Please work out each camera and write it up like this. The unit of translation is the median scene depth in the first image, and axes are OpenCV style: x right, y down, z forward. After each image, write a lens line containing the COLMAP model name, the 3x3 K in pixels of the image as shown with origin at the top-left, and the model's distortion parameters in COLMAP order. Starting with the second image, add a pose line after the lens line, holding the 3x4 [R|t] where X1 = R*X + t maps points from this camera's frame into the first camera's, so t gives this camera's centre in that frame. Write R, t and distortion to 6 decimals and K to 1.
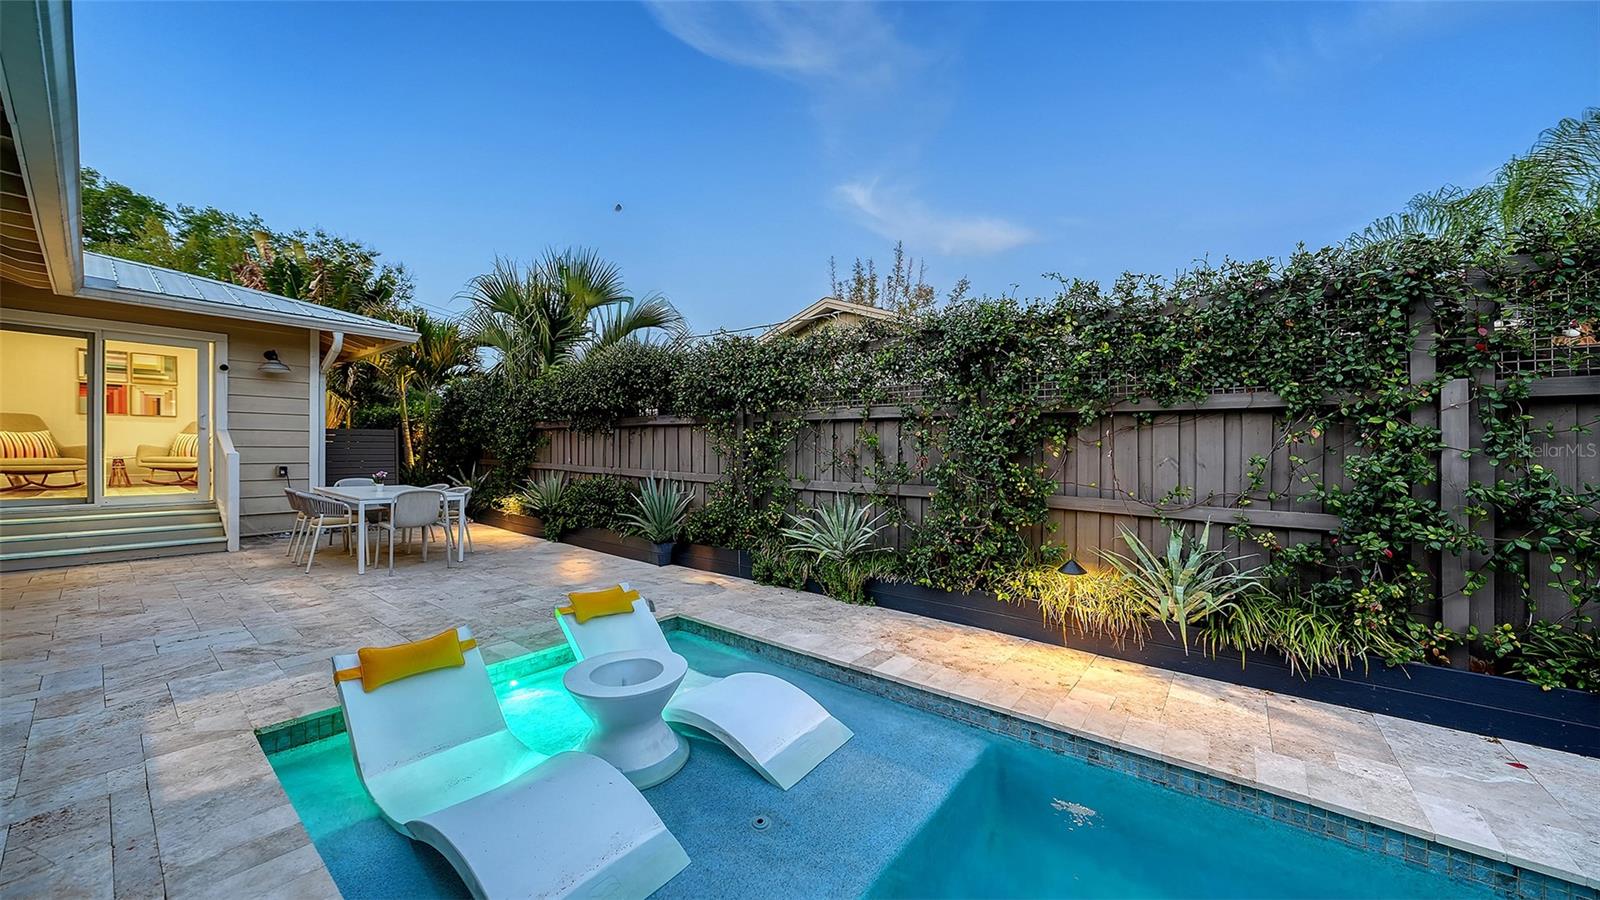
lens RADIAL K [[548.4, 0, 800.0], [0, 548.4, 450.0], [0, 0, 1]] dist [-0.005121, -0.000111]
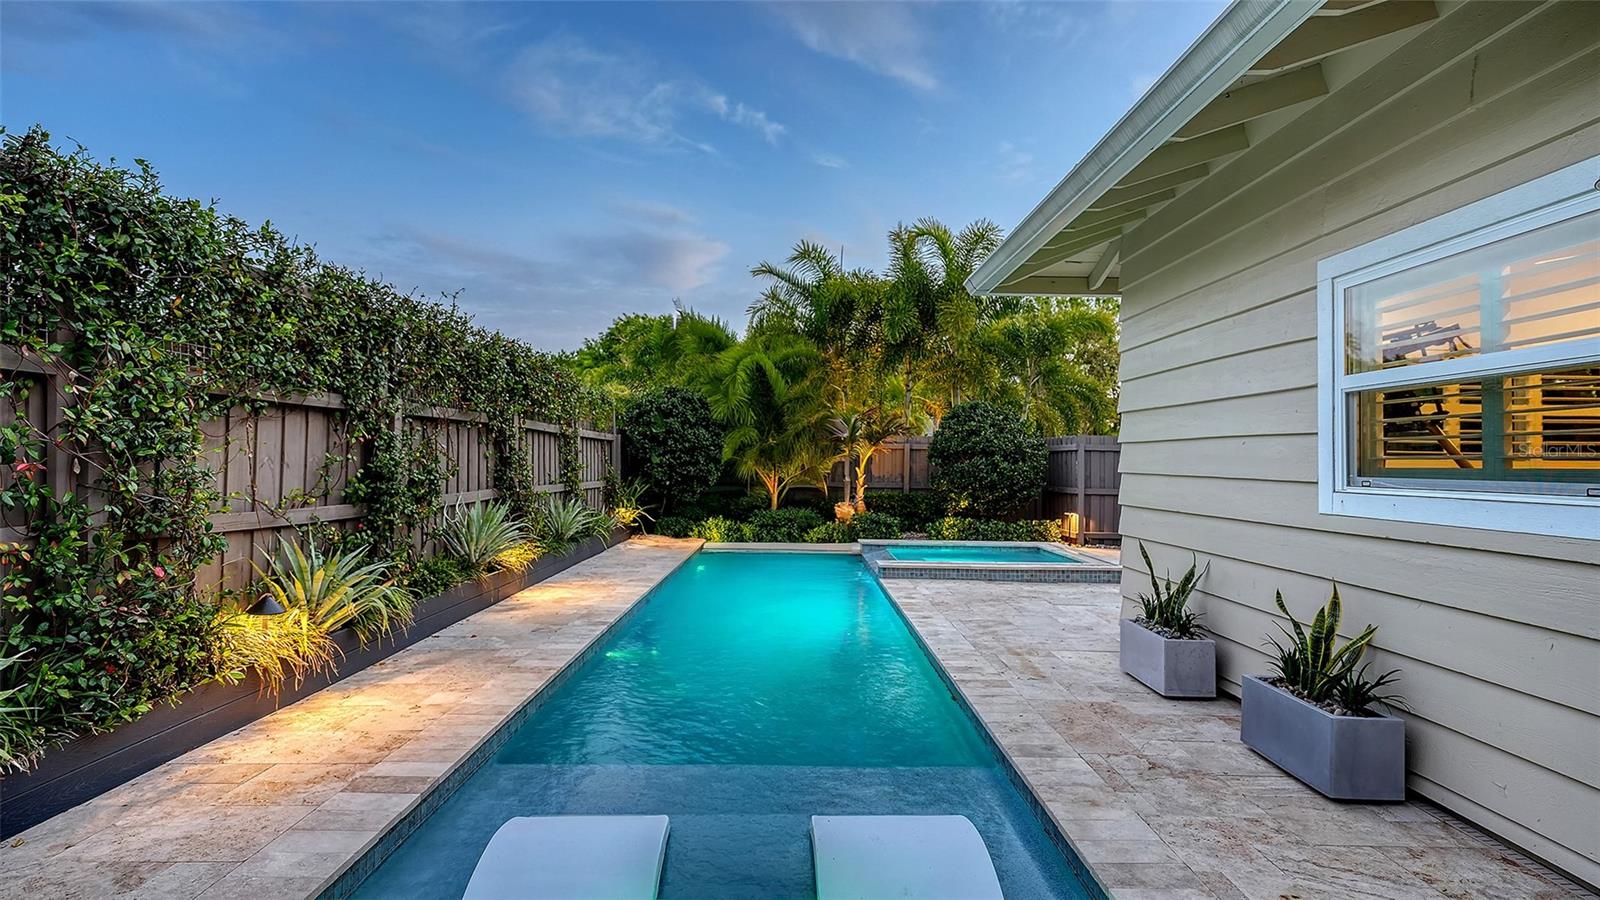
lens RADIAL K [[824.1, 0, 803.0], [0, 824.1, 435.7], [0, 0, 1]] dist [0.020981, -0.000580]
pose [[-0.627610, 0.001567, 0.778526, -0.852944], [-0.022768, 0.999533, -0.020366, -0.012006], [-0.778195, -0.030507, -0.627282, 1.161781]]
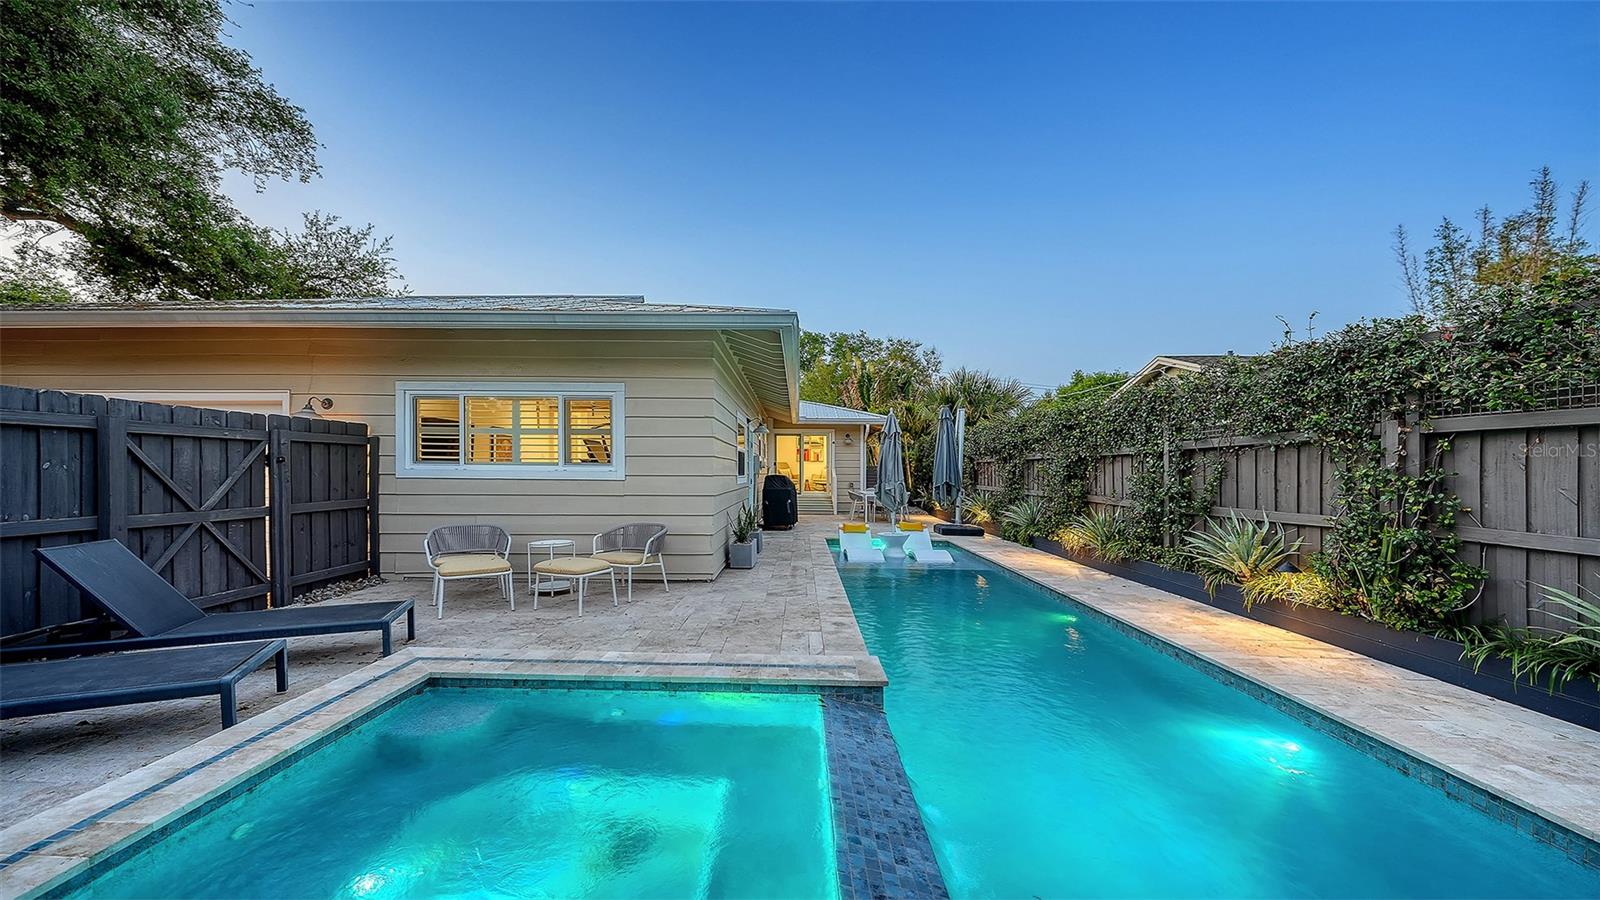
lens RADIAL K [[562.8, 0, 782.5], [0, 562.8, 502.5], [0, 0, 1]] dist [-0.002243, -0.000235]
pose [[0.588344, 0.037873, -0.807723, 1.664730], [-0.006392, 0.999089, 0.042189, 0.028486], [0.808585, -0.019659, 0.588050, -1.318185]]
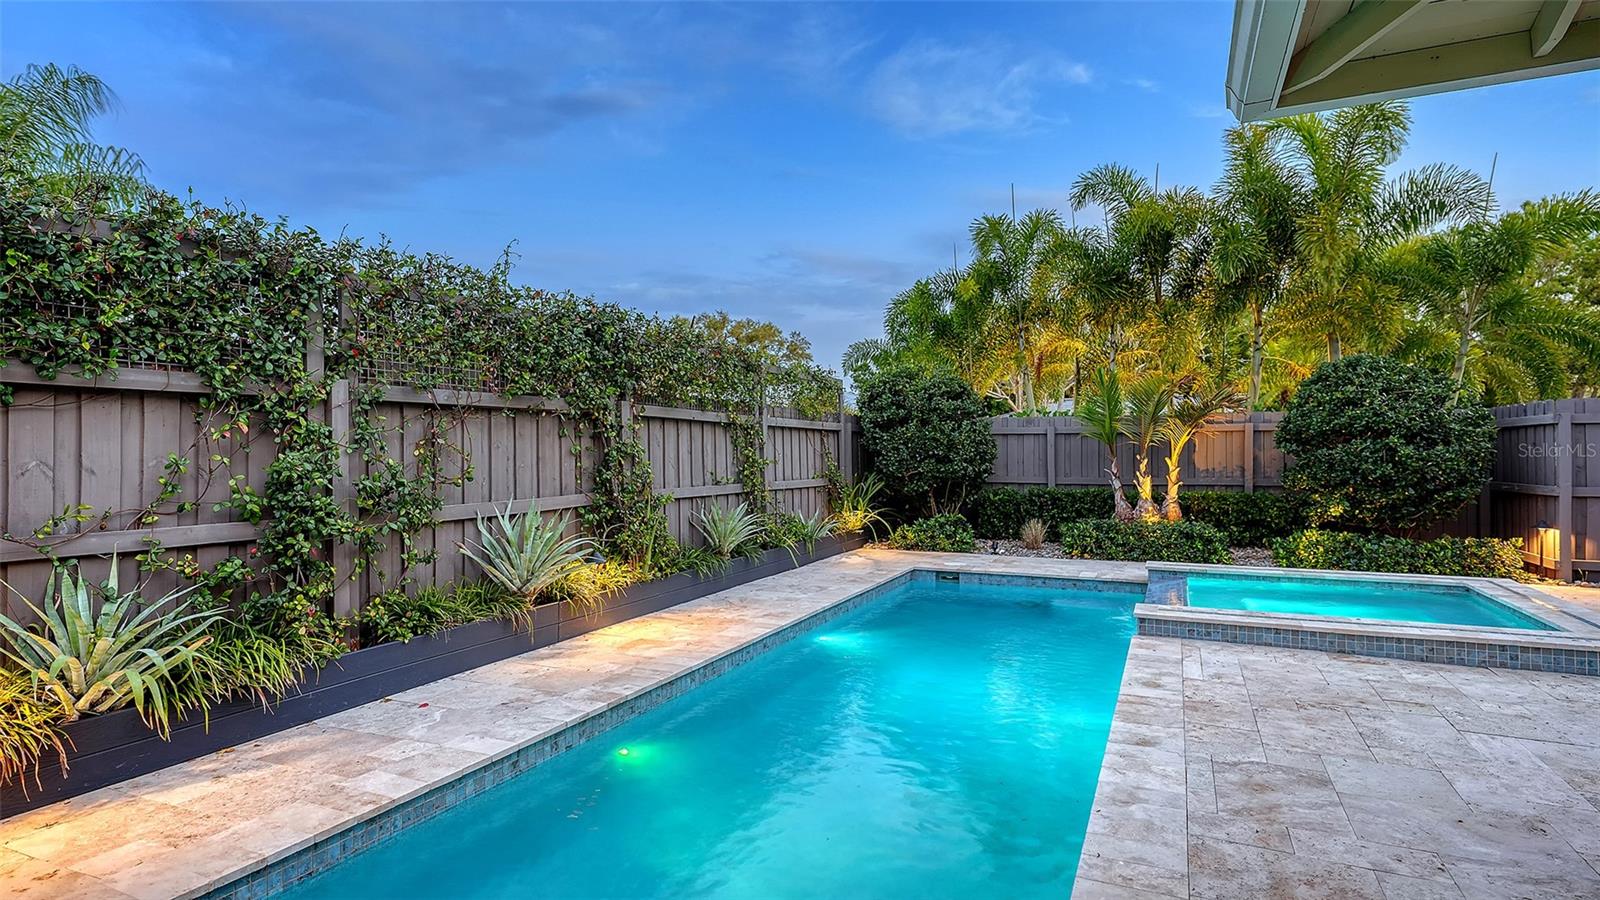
lens RADIAL K [[816.2, 0, 800.0], [0, 816.2, 450.0], [0, 0, 1]] dist [-0.003440, -0.000647]
pose [[-0.230765, -0.010564, 0.972952, -0.408672], [0.001813, 0.999935, 0.011287, -0.007149], [-0.973008, 0.004369, -0.230730, 0.377238]]
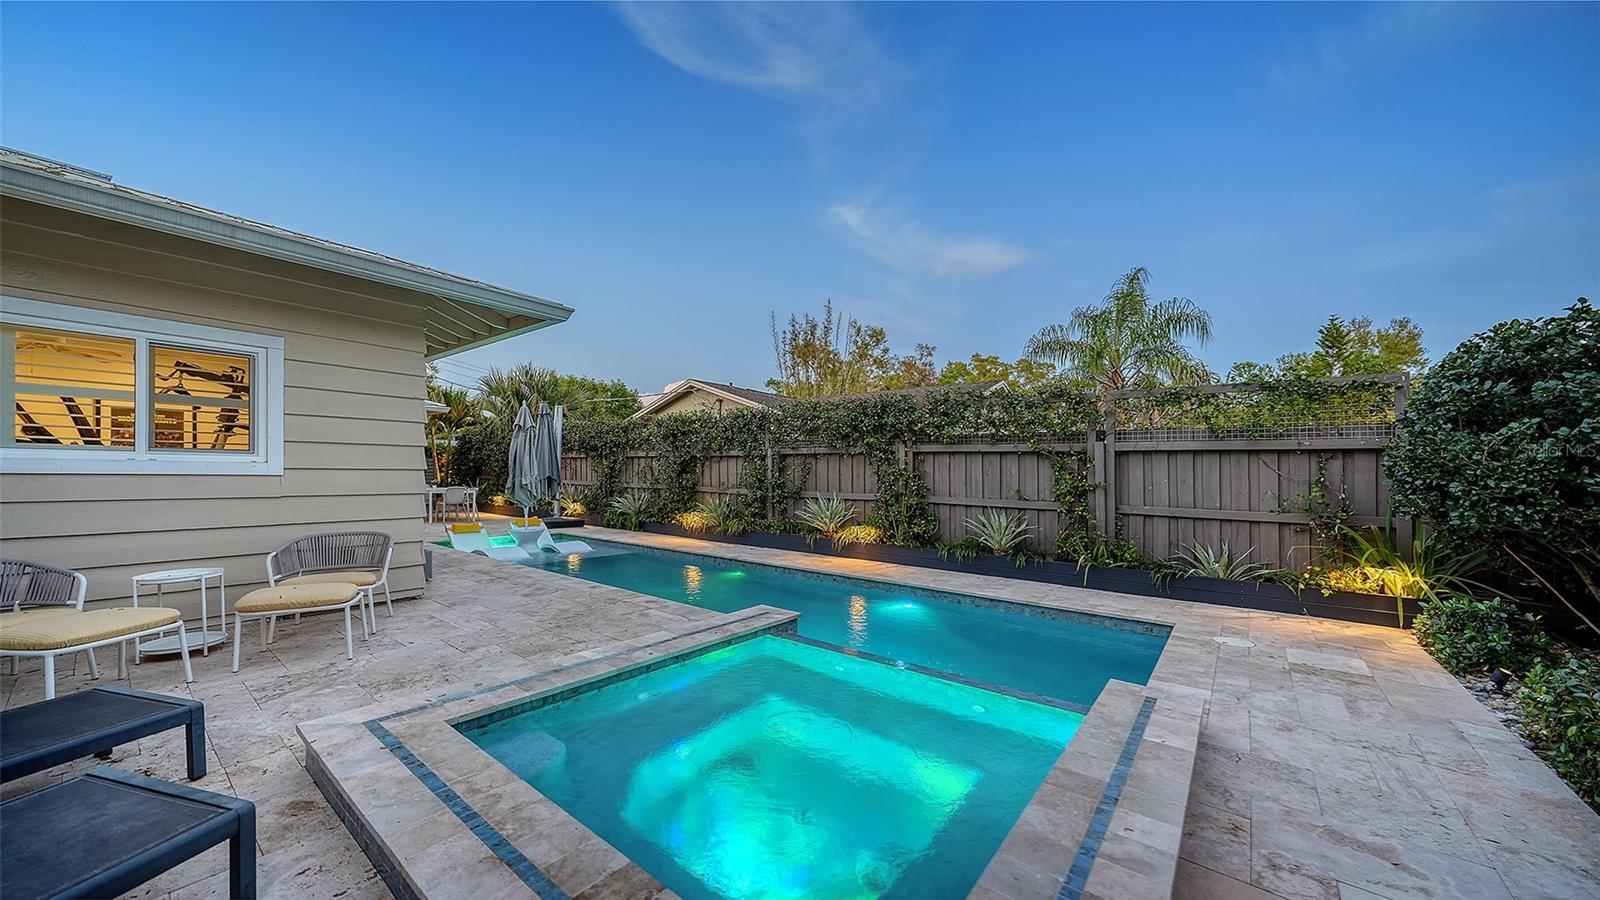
lens RADIAL K [[562.8, 0, 782.5], [0, 562.8, 502.5], [0, 0, 1]] dist [-0.002243, -0.000235]
pose [[0.999658, 0.006244, -0.025395, 1.052829], [-0.005039, 0.998870, 0.047261, 0.031830], [0.025662, -0.047117, 0.998560, -1.936112]]
